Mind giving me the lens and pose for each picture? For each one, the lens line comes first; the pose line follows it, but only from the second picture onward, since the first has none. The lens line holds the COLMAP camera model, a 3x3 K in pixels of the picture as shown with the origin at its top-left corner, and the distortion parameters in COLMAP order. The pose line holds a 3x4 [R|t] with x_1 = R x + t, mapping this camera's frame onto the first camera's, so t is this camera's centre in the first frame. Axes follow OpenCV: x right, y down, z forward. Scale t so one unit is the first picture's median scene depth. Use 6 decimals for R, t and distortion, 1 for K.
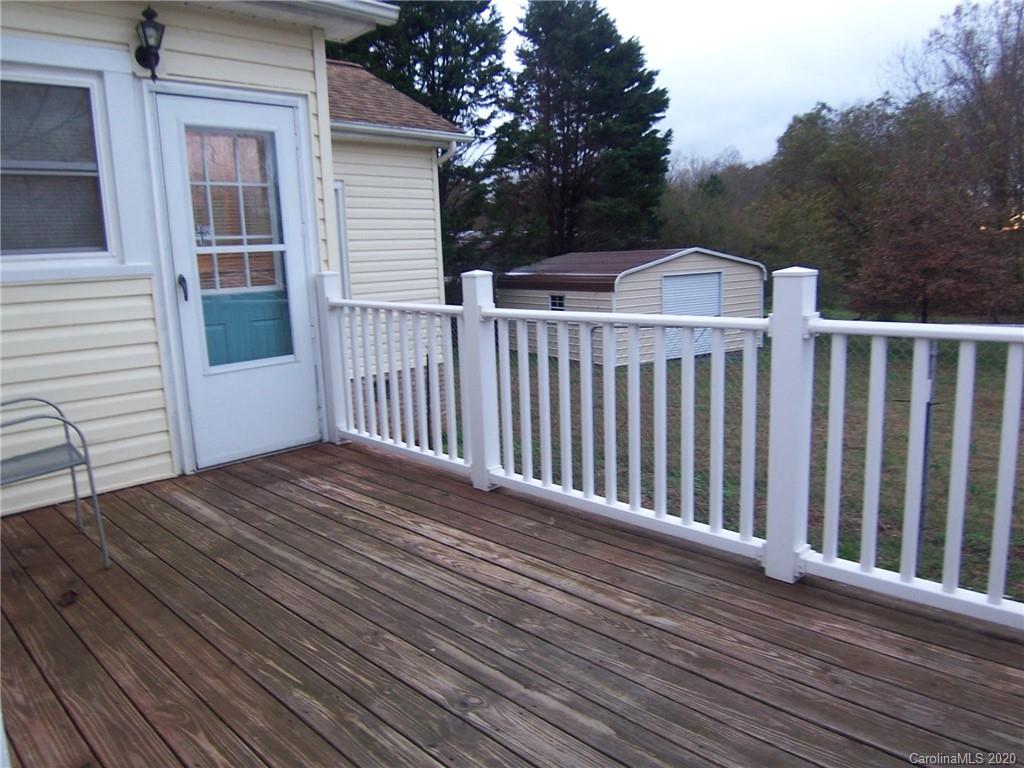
lens RADIAL K [[729.1, 0, 510.4], [0, 729.1, 378.0], [0, 0, 1]] dist [-0.045283, -0.001189]
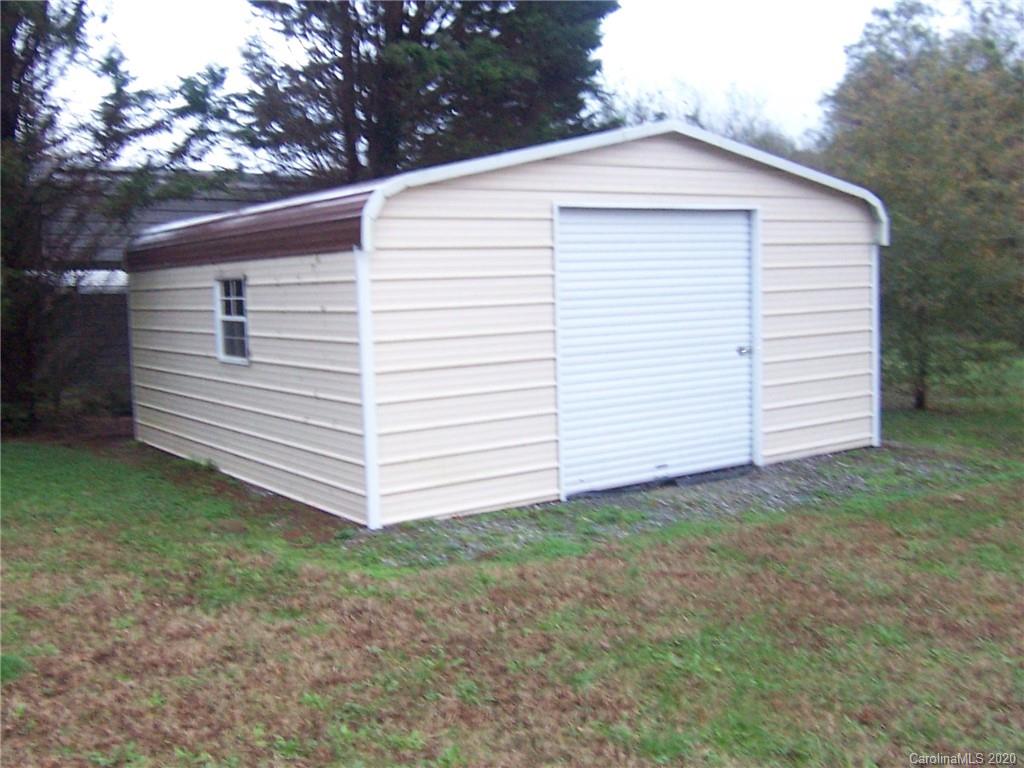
lens RADIAL K [[1043.8, 0, 512.0], [0, 1043.8, 384.0], [0, 0, 1]] dist [0.000950, -0.000313]
pose [[0.998191, 0.004802, 0.059924, 0.125088], [-0.000260, 0.997140, -0.075576, -0.027912], [-0.060116, 0.075424, 0.995338, 0.442212]]
